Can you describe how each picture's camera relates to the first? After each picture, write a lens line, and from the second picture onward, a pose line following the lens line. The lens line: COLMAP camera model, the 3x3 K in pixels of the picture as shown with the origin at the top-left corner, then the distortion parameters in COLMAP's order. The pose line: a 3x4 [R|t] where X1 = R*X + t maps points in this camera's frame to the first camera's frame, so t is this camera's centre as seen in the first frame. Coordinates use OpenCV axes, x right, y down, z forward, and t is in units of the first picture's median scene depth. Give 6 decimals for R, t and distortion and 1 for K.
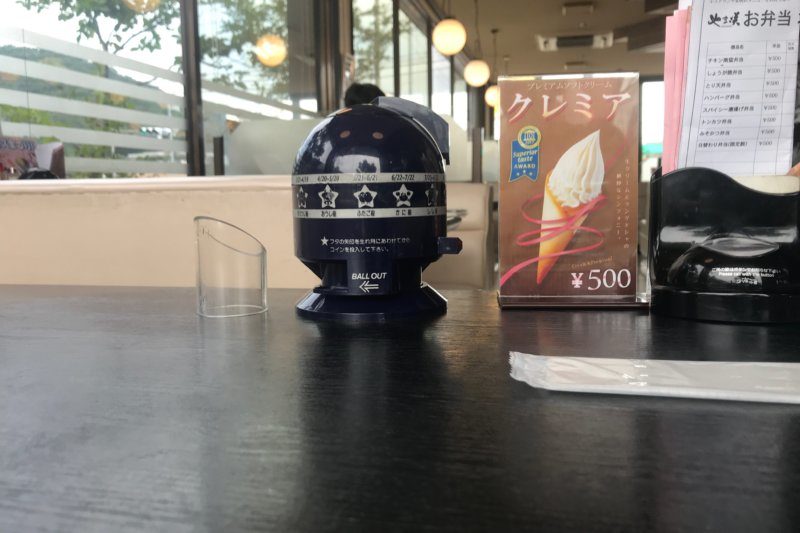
lens RADIAL K [[677.2, 0, 400.0], [0, 677.2, 266.5], [0, 0, 1]] dist [0.037404, -0.012914]
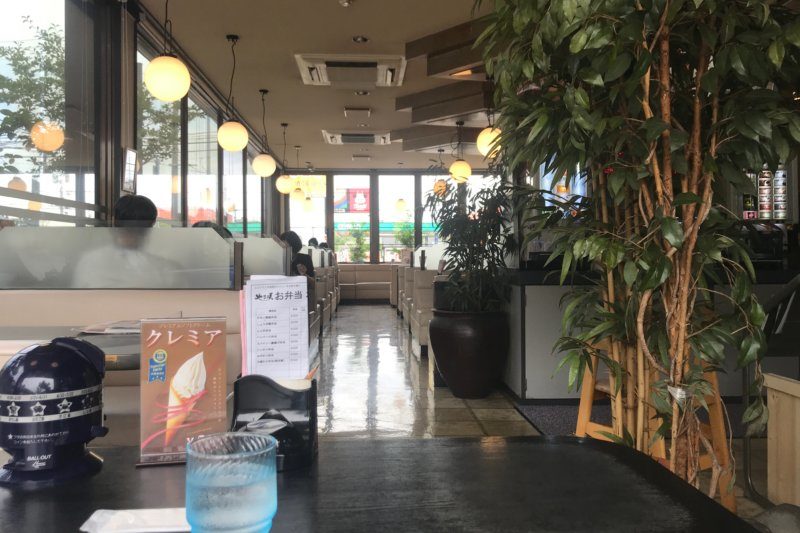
lens RADIAL K [[677.2, 0, 400.0], [0, 677.2, 266.5], [0, 0, 1]] dist [0.037404, -0.012914]
pose [[0.960310, 0.006423, 0.278862, 0.301418], [0.022174, 0.994813, -0.099273, -0.241024], [-0.278053, 0.101516, 0.955186, -0.804387]]
